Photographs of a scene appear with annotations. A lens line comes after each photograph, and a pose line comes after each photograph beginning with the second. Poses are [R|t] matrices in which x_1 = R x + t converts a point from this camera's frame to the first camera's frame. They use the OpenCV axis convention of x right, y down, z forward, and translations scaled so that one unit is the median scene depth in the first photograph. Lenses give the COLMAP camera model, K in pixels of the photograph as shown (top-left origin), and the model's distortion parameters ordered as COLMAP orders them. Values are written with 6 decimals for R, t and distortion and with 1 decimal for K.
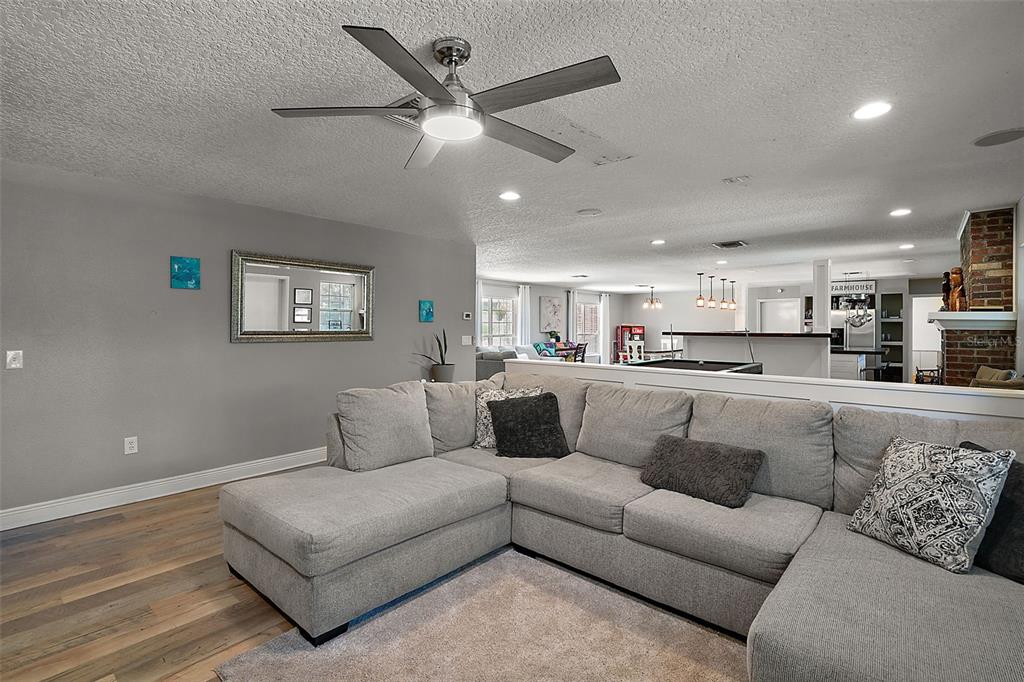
lens RADIAL K [[479.4, 0, 510.7], [0, 479.4, 323.8], [0, 0, 1]] dist [-0.001622, -0.000646]
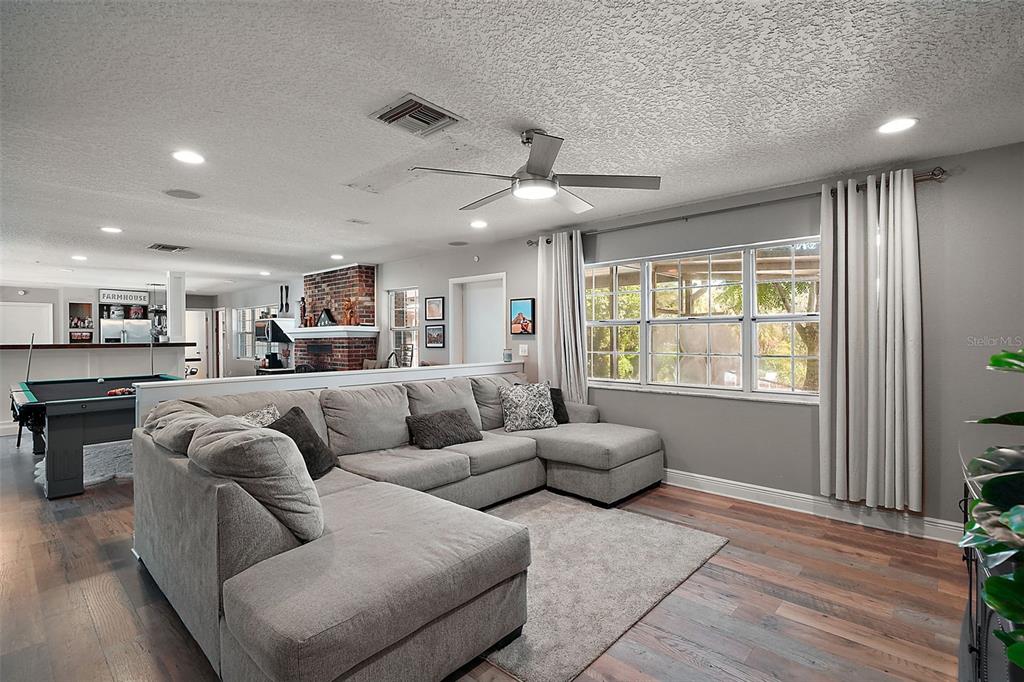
lens RADIAL K [[479.4, 0, 515.7], [0, 479.4, 339.1], [0, 0, 1]] dist [-0.001622, -0.000646]
pose [[0.024416, -0.008742, 0.999664, -0.472398], [-0.000955, 0.999961, 0.008768, 0.002859], [-0.999701, -0.001169, 0.024406, 0.317502]]
